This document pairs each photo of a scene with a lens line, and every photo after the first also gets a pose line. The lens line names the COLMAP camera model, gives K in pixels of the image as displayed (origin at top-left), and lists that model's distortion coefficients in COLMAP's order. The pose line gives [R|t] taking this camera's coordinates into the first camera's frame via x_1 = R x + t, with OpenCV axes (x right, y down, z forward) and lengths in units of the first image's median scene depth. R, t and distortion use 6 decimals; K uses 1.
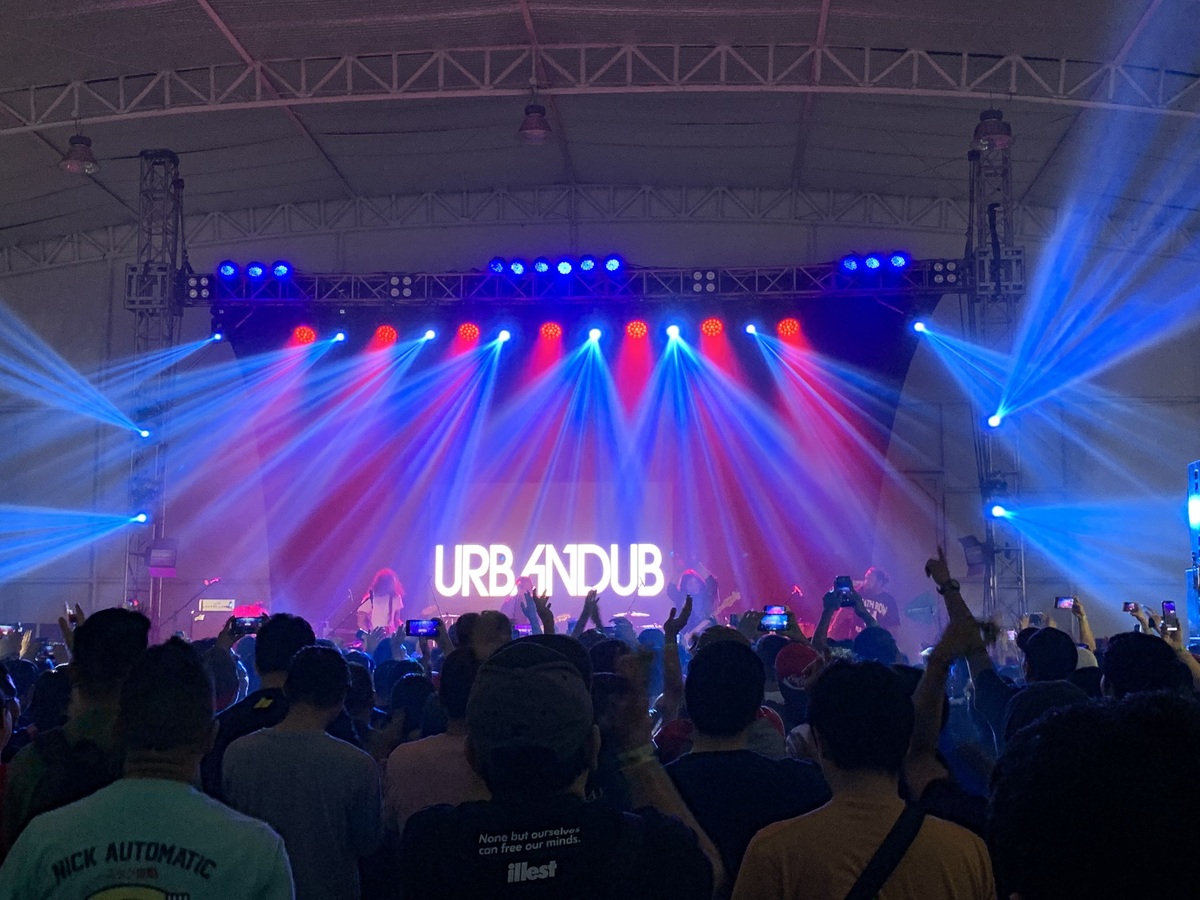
lens RADIAL K [[1556.8, 0, 581.9], [0, 1556.8, 443.4], [0, 0, 1]] dist [0.075129, 0.000000]
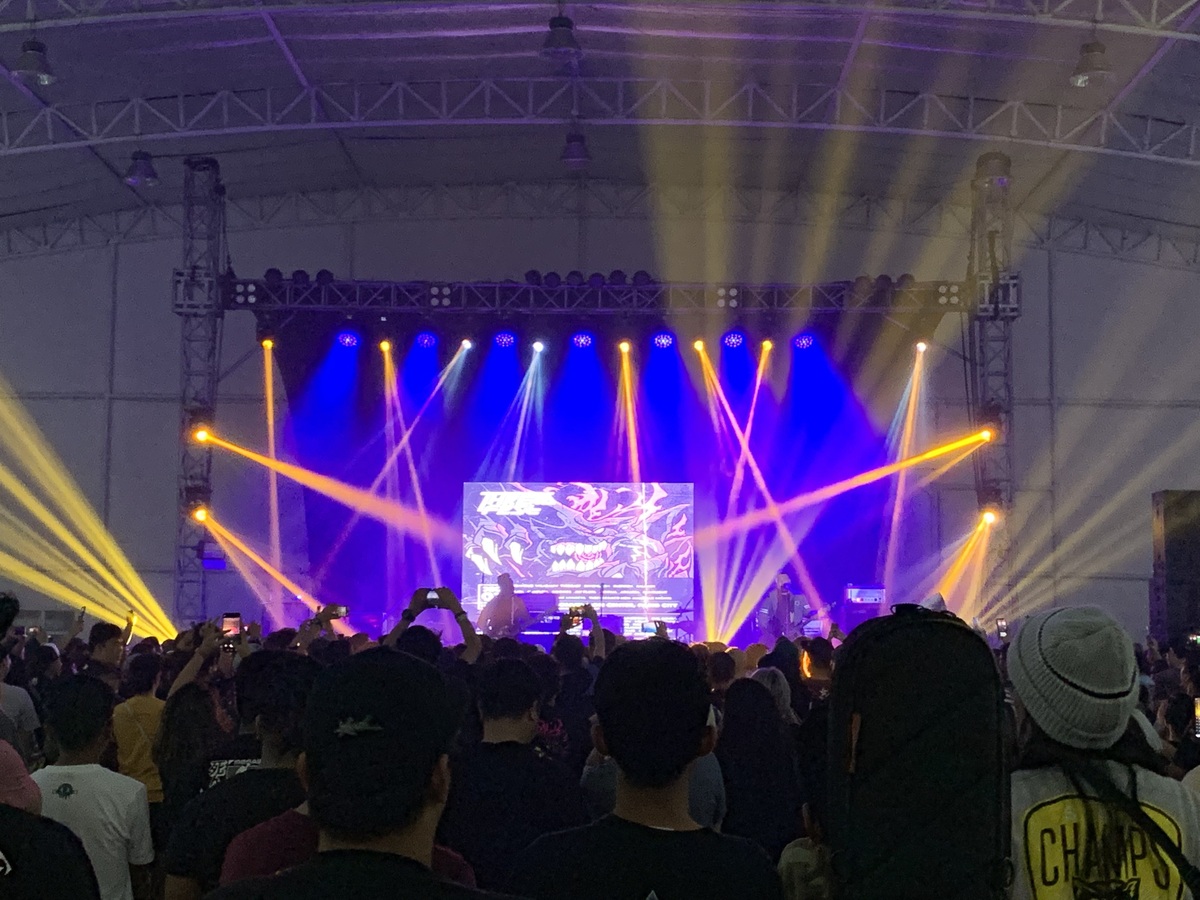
lens RADIAL K [[1996.0, 0, 596.0], [0, 1996.0, 445.8], [0, 0, 1]] dist [0.140031, 0.000000]
pose [[0.997293, 0.009835, 0.072867, -0.110146], [-0.012495, 0.999268, 0.036152, -0.050253], [-0.072459, -0.036965, 0.996686, -0.366869]]
